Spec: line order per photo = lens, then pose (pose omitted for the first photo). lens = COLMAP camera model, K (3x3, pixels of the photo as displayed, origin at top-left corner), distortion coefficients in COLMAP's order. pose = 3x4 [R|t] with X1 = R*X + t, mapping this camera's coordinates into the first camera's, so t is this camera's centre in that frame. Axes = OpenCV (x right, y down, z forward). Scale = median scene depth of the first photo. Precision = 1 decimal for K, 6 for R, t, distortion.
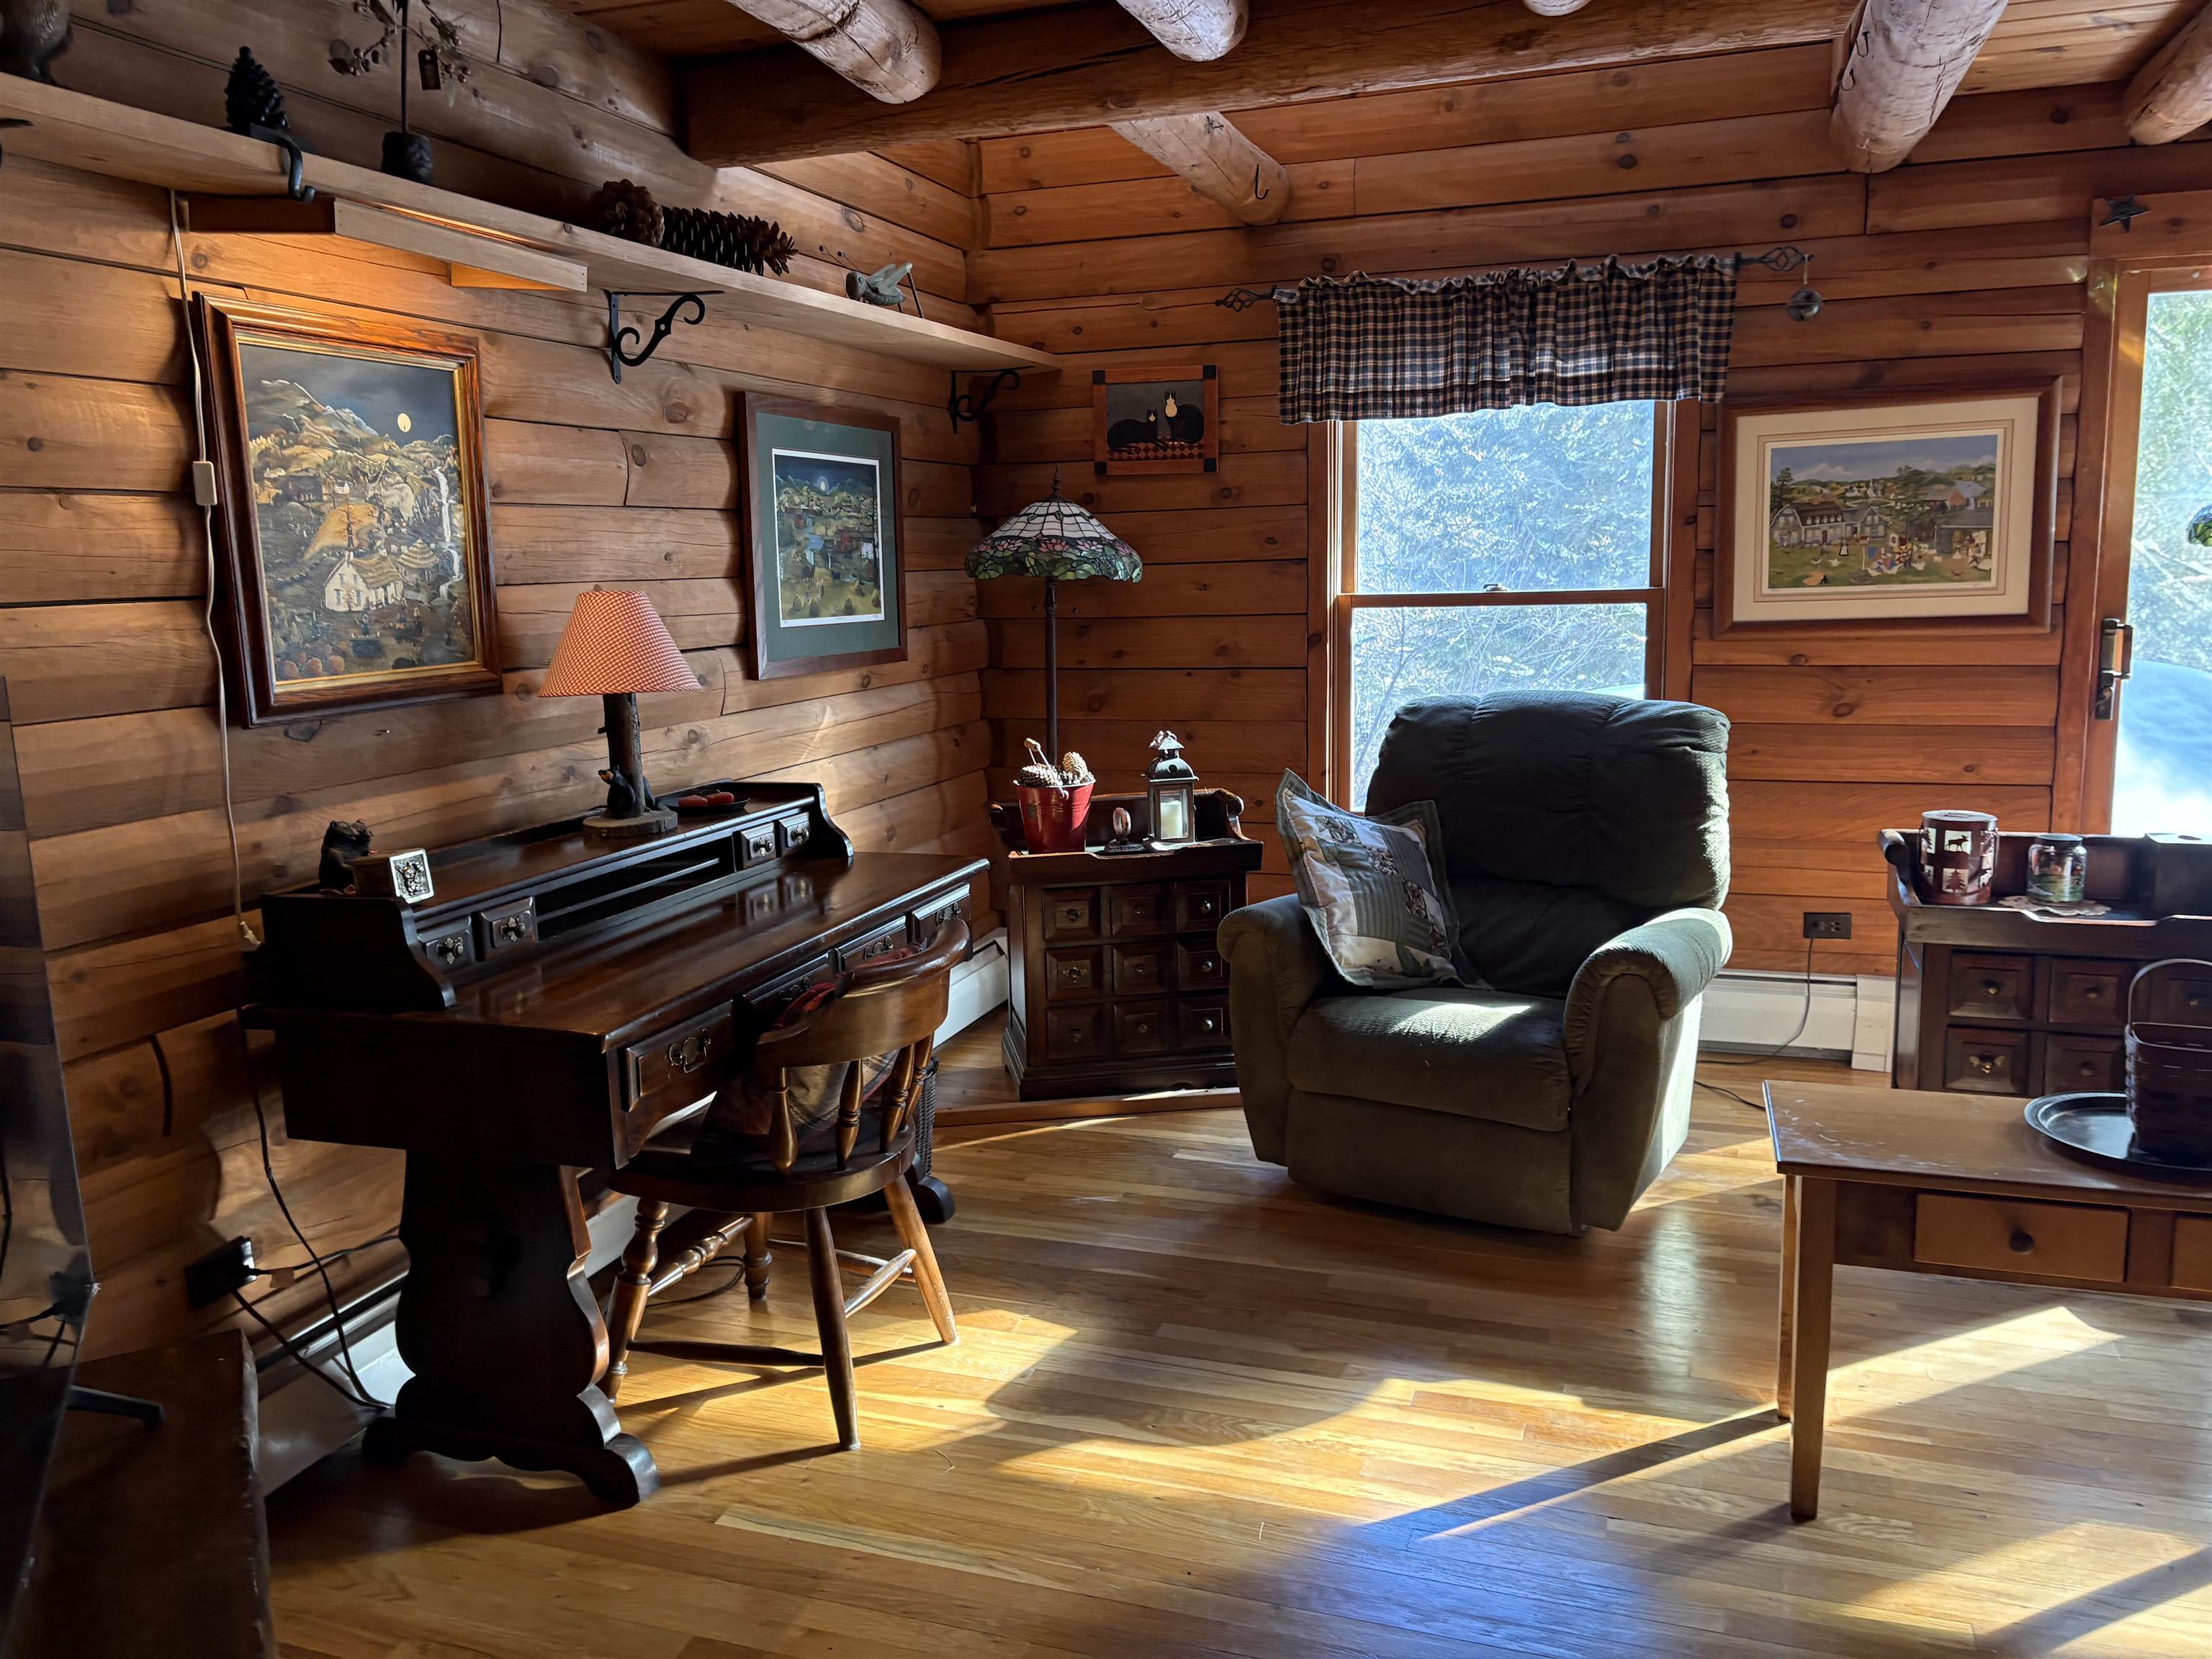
lens RADIAL K [[1677.2, 0, 1106.6], [0, 1677.2, 833.3], [0, 0, 1]] dist [0.059851, -0.060919]
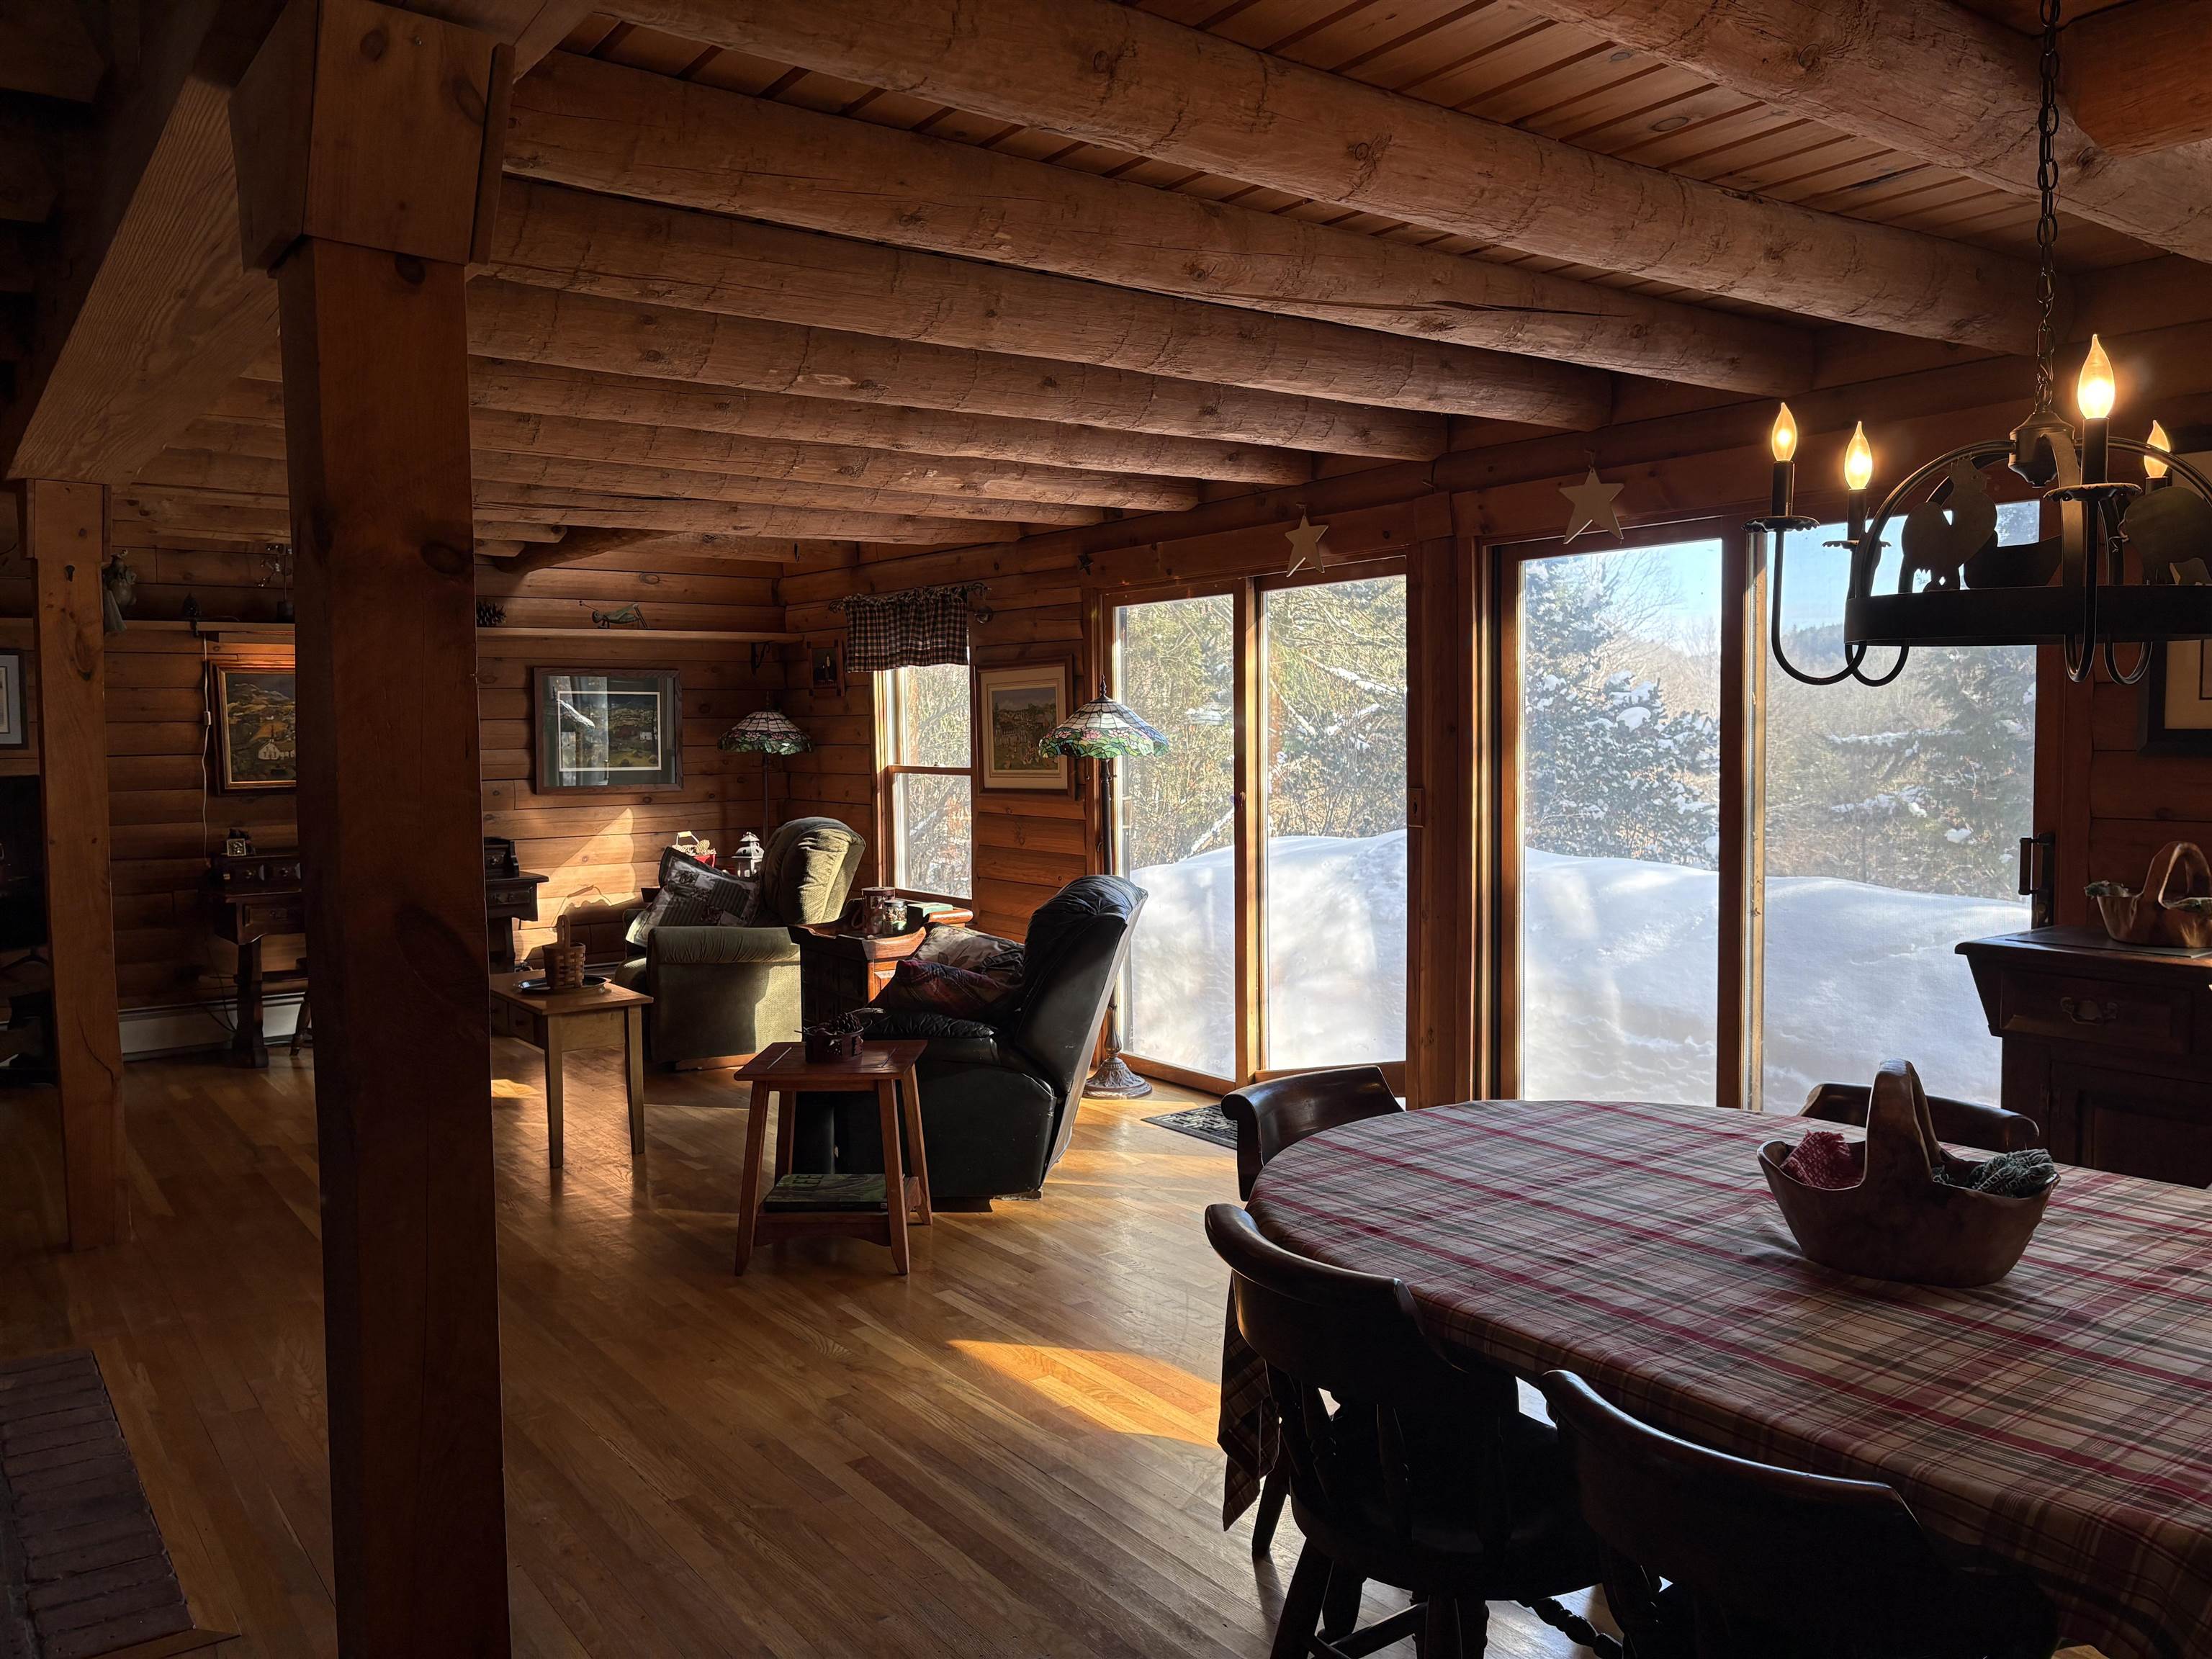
lens RADIAL K [[1677.2, 0, 1103.1], [0, 1677.2, 821.8], [0, 0, 1]] dist [0.059851, -0.060919]
pose [[0.819250, 0.050123, -0.571242, 1.534406], [-0.104080, 0.992624, -0.062170, 0.004589], [0.563912, 0.110388, 0.818424, -0.360088]]
